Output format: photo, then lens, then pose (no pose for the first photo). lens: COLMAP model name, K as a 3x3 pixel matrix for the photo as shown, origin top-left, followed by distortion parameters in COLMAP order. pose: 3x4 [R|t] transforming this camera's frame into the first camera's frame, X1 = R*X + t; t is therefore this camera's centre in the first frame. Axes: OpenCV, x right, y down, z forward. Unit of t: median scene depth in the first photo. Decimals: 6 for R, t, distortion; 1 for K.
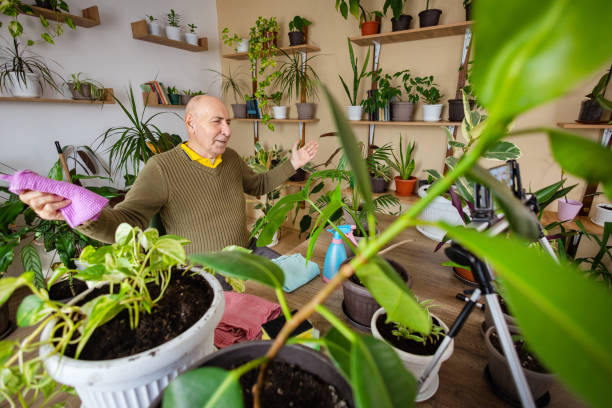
lens RADIAL K [[283.3, 0, 302.7], [0, 283.3, 202.6], [0, 0, 1]] dist [0.000683, 0.000065]
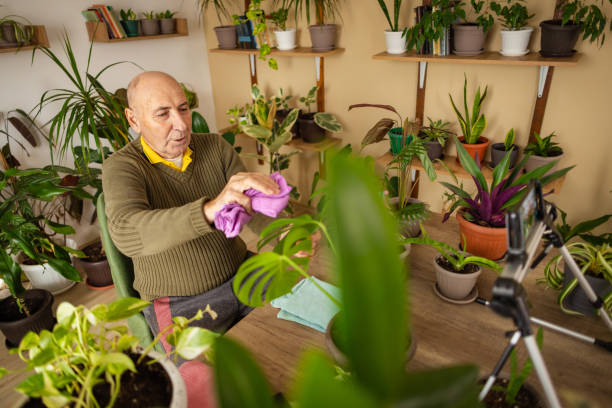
lens RADIAL K [[416.1, 0, 305.0], [0, 416.1, 206.9], [0, 0, 1]] dist [-0.019847, -0.000174]
pose [[0.997141, -0.014518, -0.074154, 0.040091], [0.025458, 0.988541, 0.148792, -0.091688], [0.071144, -0.150254, 0.986084, -0.023312]]
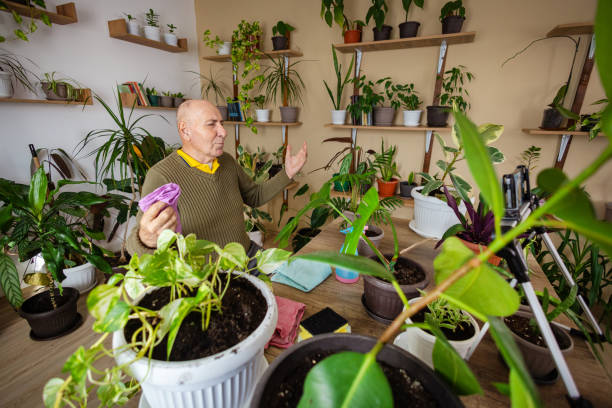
lens RADIAL K [[283.9, 0, 299.0], [0, 283.9, 201.6], [0, 0, 1]] dist [0.000601, -0.000222]
pose [[0.995599, -0.015295, 0.092456, -0.062986], [0.016189, 0.999829, -0.008925, -0.002398], [-0.092304, 0.010383, 0.995677, -0.014406]]
